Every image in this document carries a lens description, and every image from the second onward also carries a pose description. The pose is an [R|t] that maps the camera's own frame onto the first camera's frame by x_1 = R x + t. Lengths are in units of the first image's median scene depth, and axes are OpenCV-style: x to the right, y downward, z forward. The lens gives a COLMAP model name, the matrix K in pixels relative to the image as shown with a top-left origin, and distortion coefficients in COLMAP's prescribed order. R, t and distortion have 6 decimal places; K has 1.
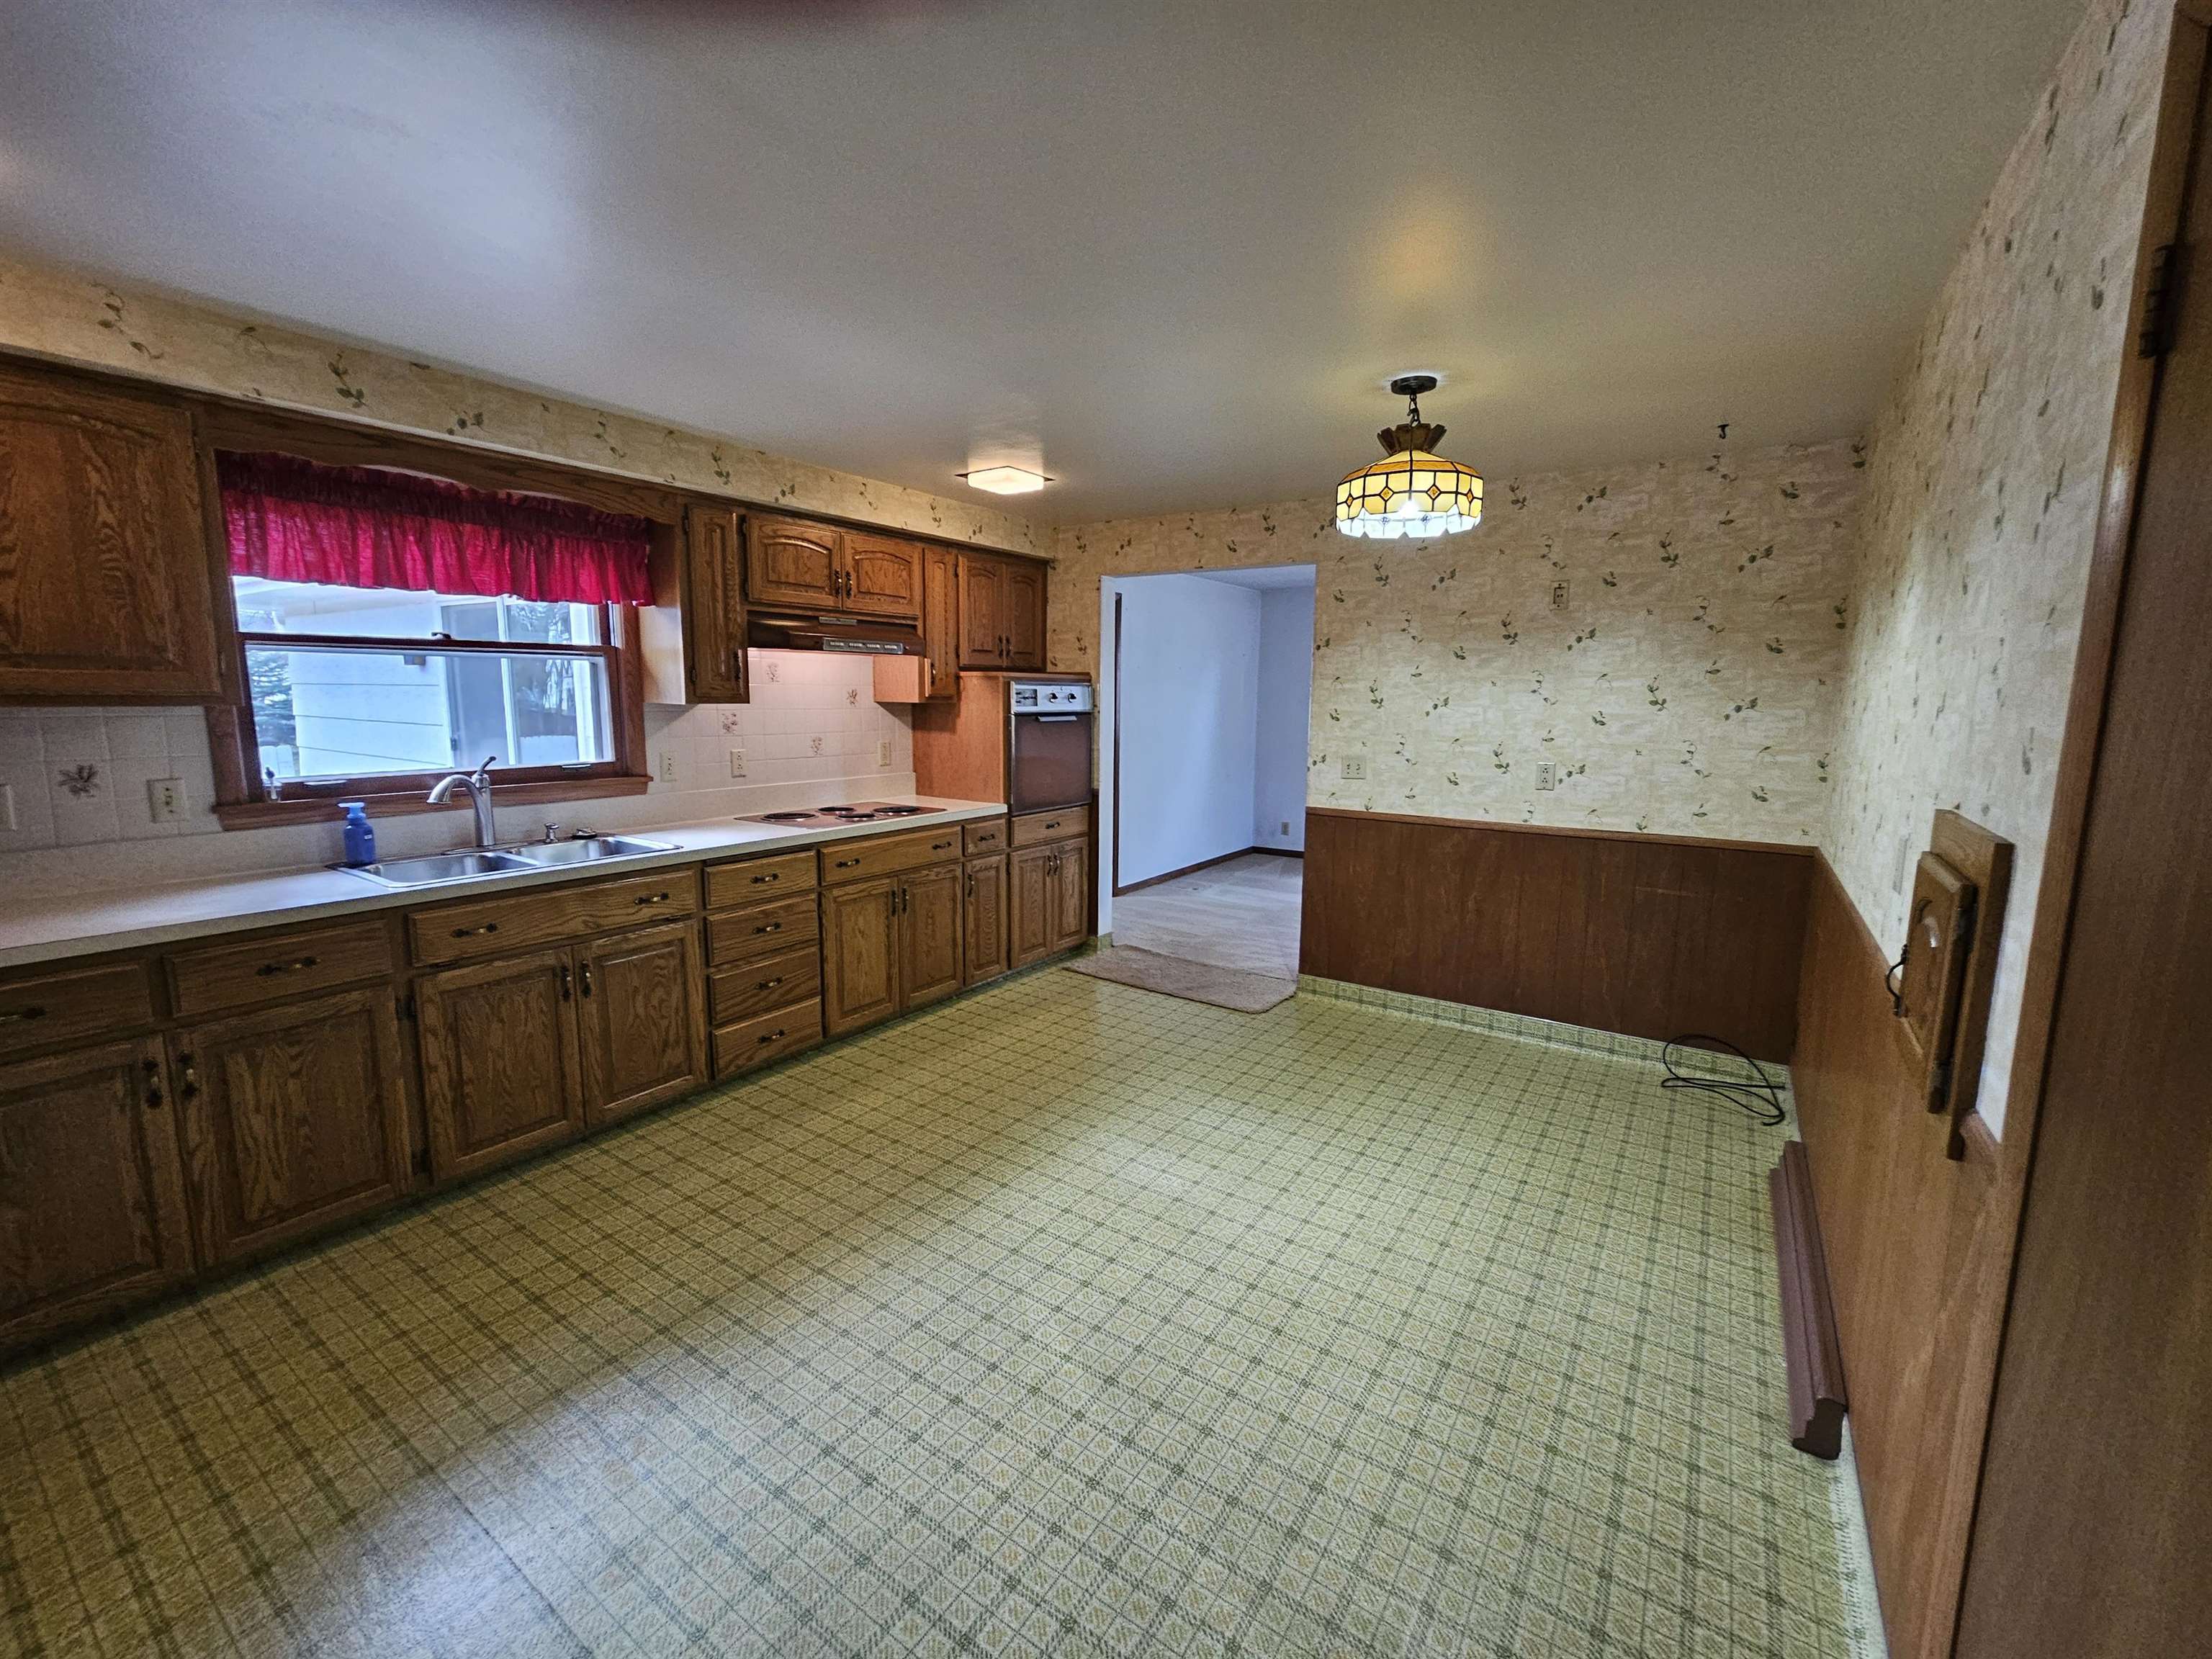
lens RADIAL K [[904.4, 0, 1106.0], [0, 904.4, 829.5], [0, 0, 1]] dist [-0.001030, -0.000145]
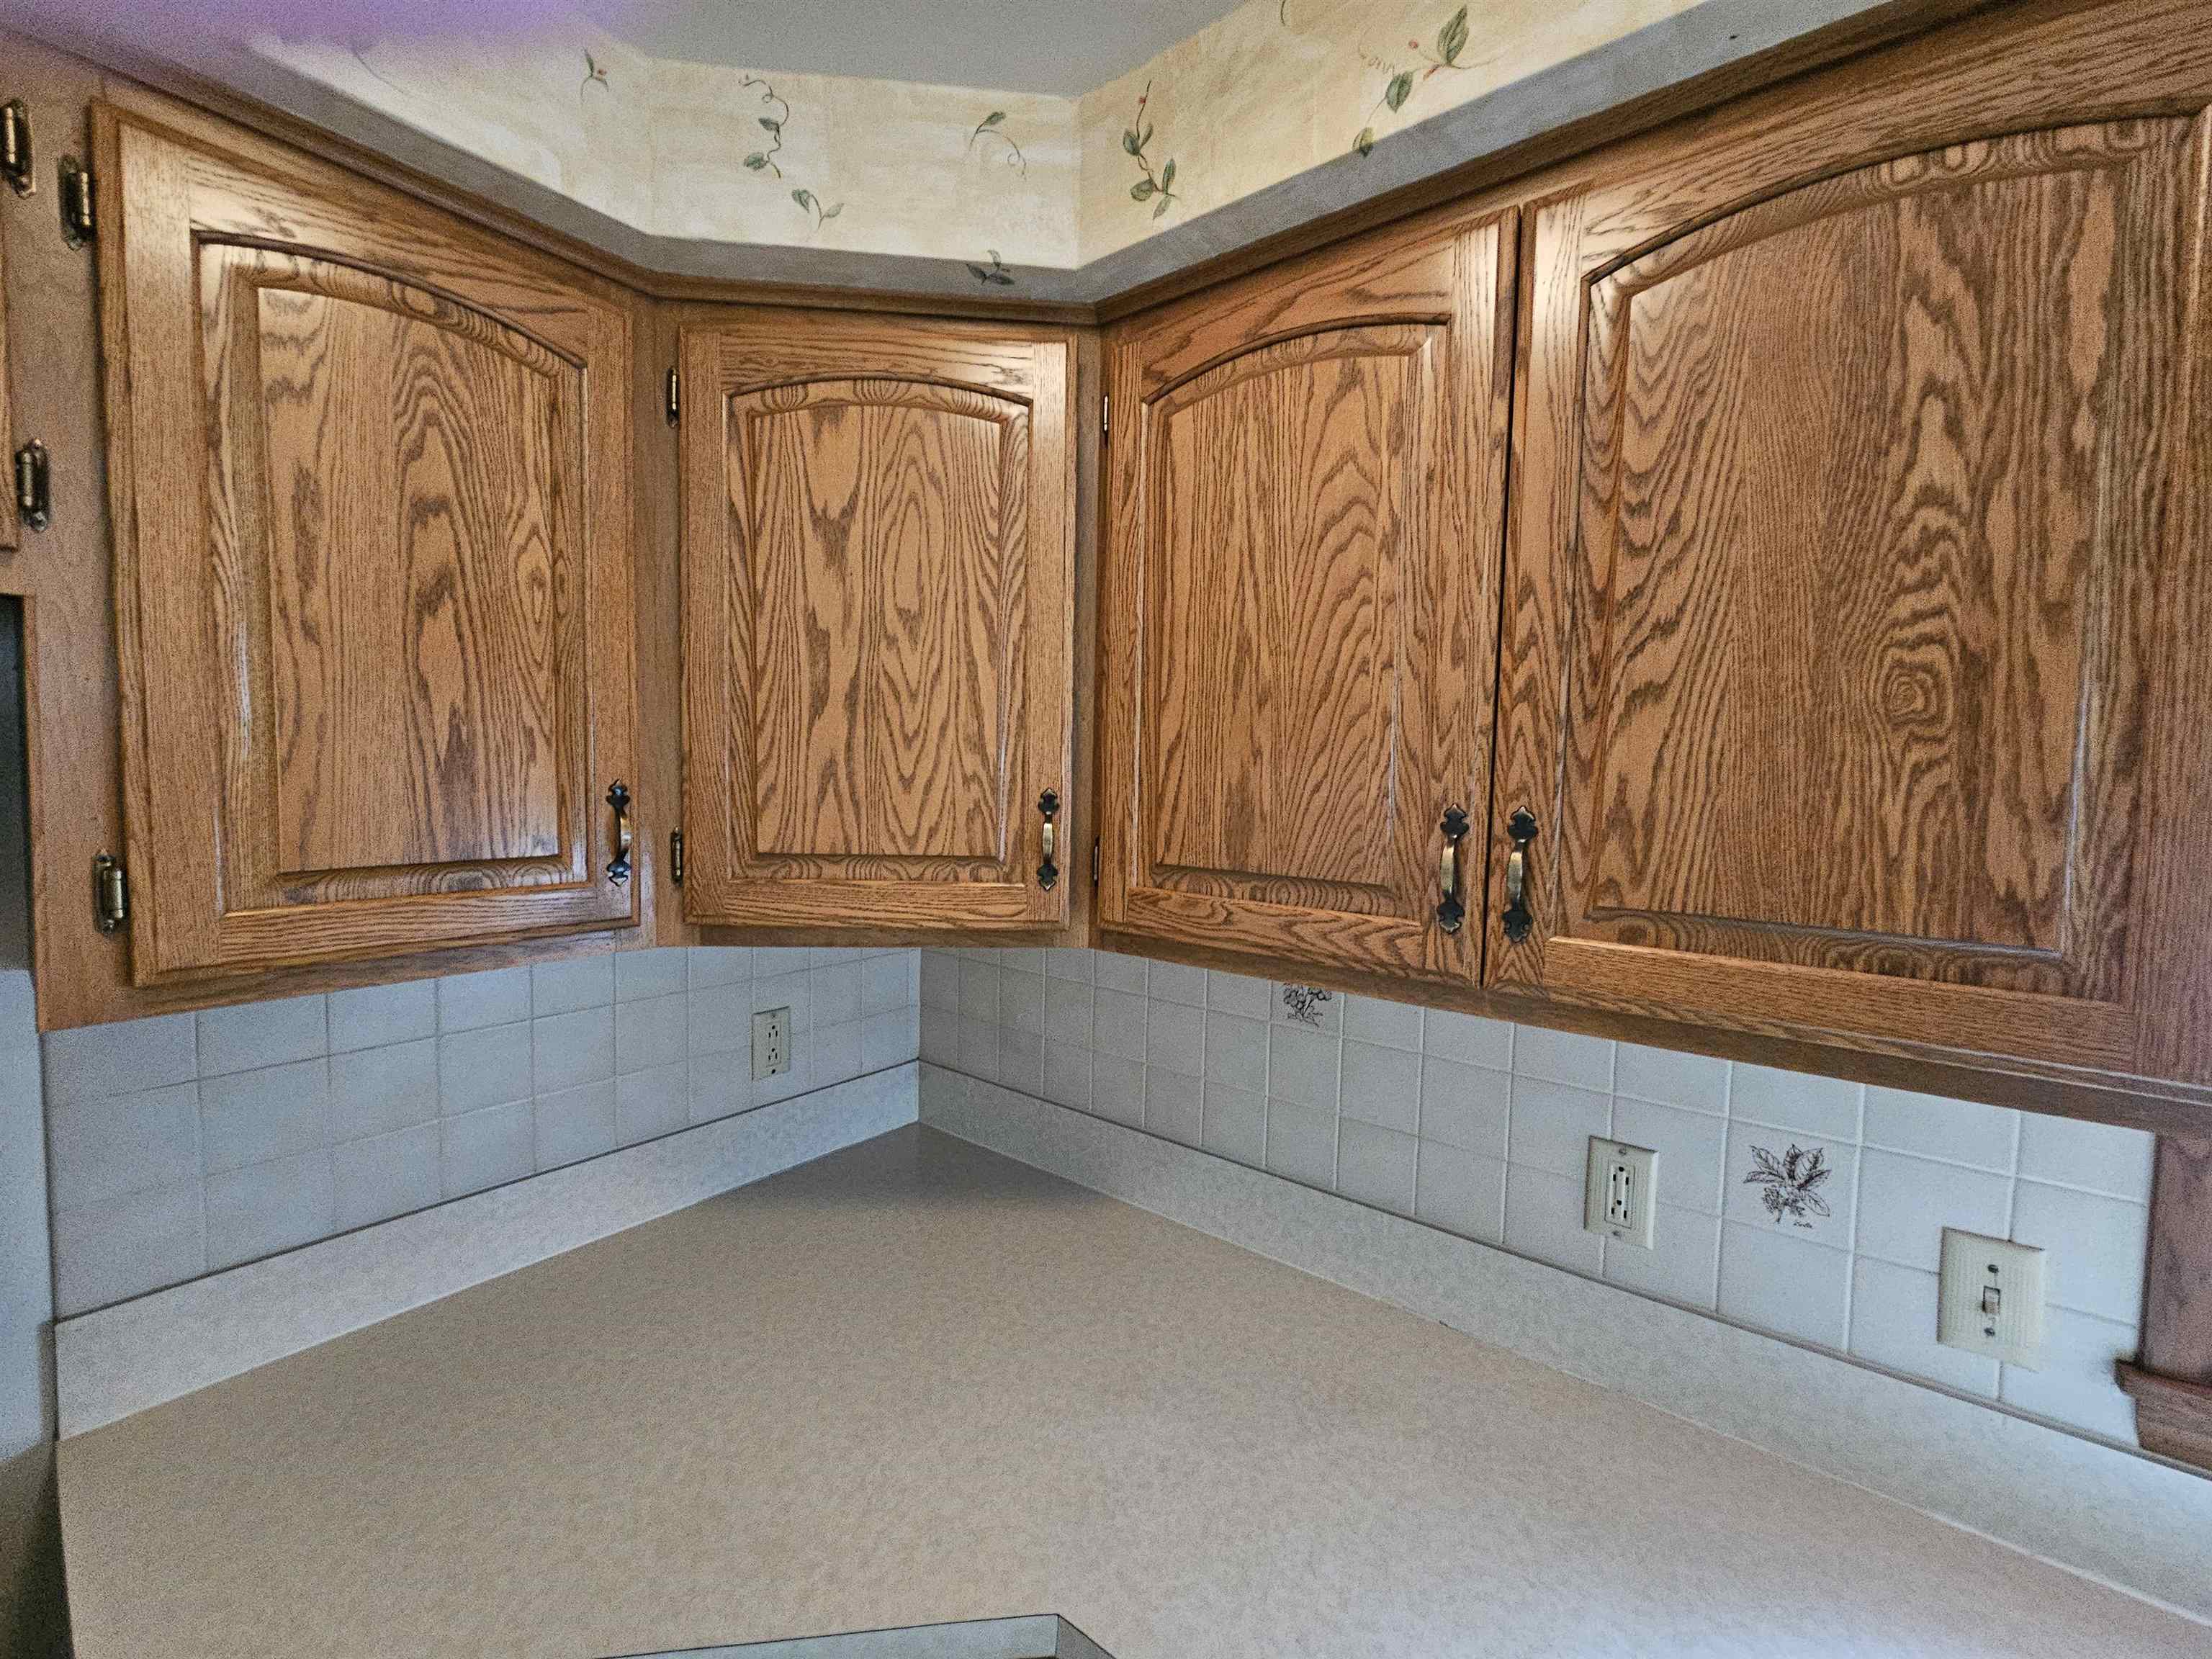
lens RADIAL K [[918.5, 0, 1103.5], [0, 918.5, 819.7], [0, 0, 1]] dist [-0.000560, 0.000391]
pose [[-0.070268, 0.042308, -0.996631, -0.773833], [-0.155673, 0.986394, 0.052849, -0.203989], [0.985306, 0.158863, -0.062726, 0.758282]]
